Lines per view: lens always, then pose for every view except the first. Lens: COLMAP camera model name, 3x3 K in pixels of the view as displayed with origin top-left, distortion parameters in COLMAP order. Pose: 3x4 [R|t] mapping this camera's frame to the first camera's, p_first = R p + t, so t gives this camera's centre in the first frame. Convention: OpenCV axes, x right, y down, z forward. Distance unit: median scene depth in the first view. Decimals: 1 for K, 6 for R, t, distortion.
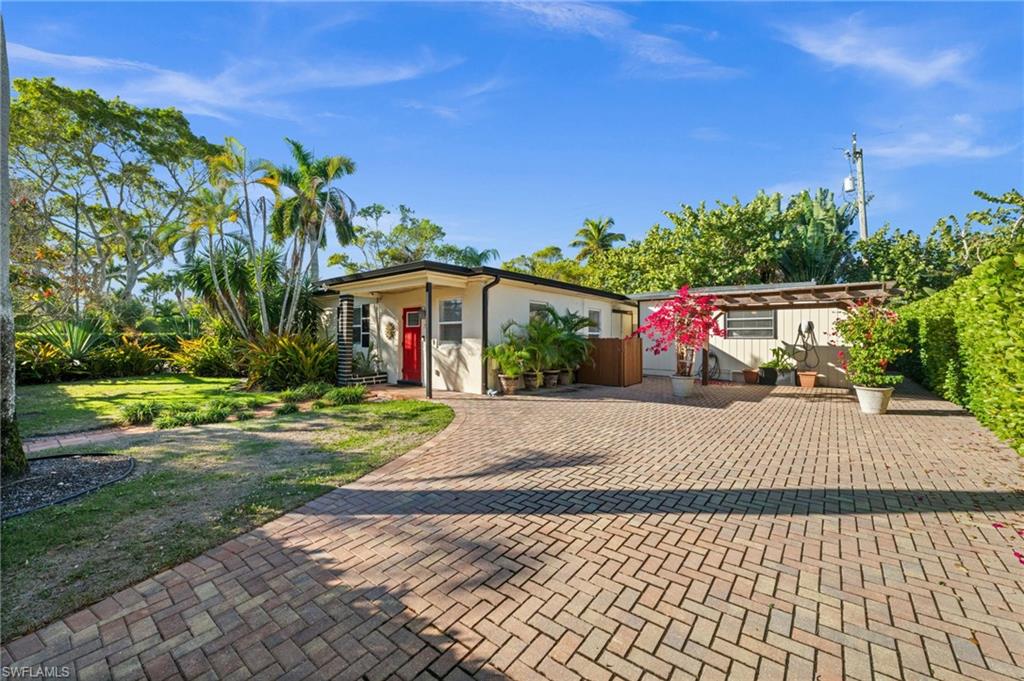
lens RADIAL K [[398.9, 0, 512.0], [0, 398.9, 340.5], [0, 0, 1]] dist [0.000920, 0.000114]
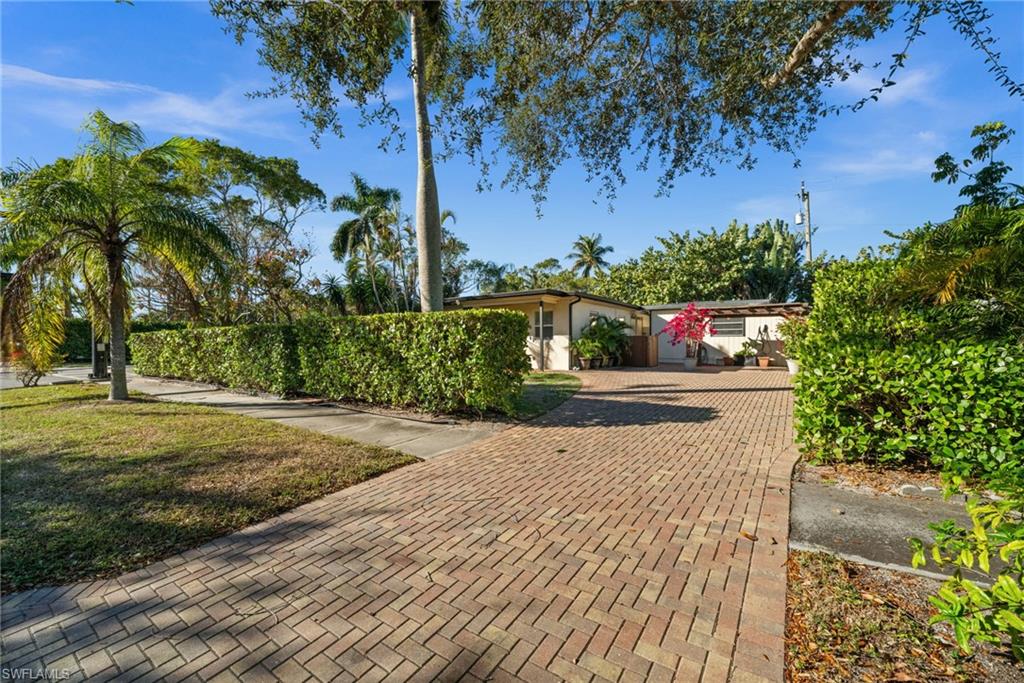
lens RADIAL K [[404.4, 0, 512.0], [0, 404.4, 341.5], [0, 0, 1]] dist [0.022372, 0.000075]
pose [[0.997719, -0.002208, 0.067465, -0.224203], [0.002644, 0.999976, -0.006381, 0.016154], [-0.067449, 0.006545, 0.997701, -0.336316]]
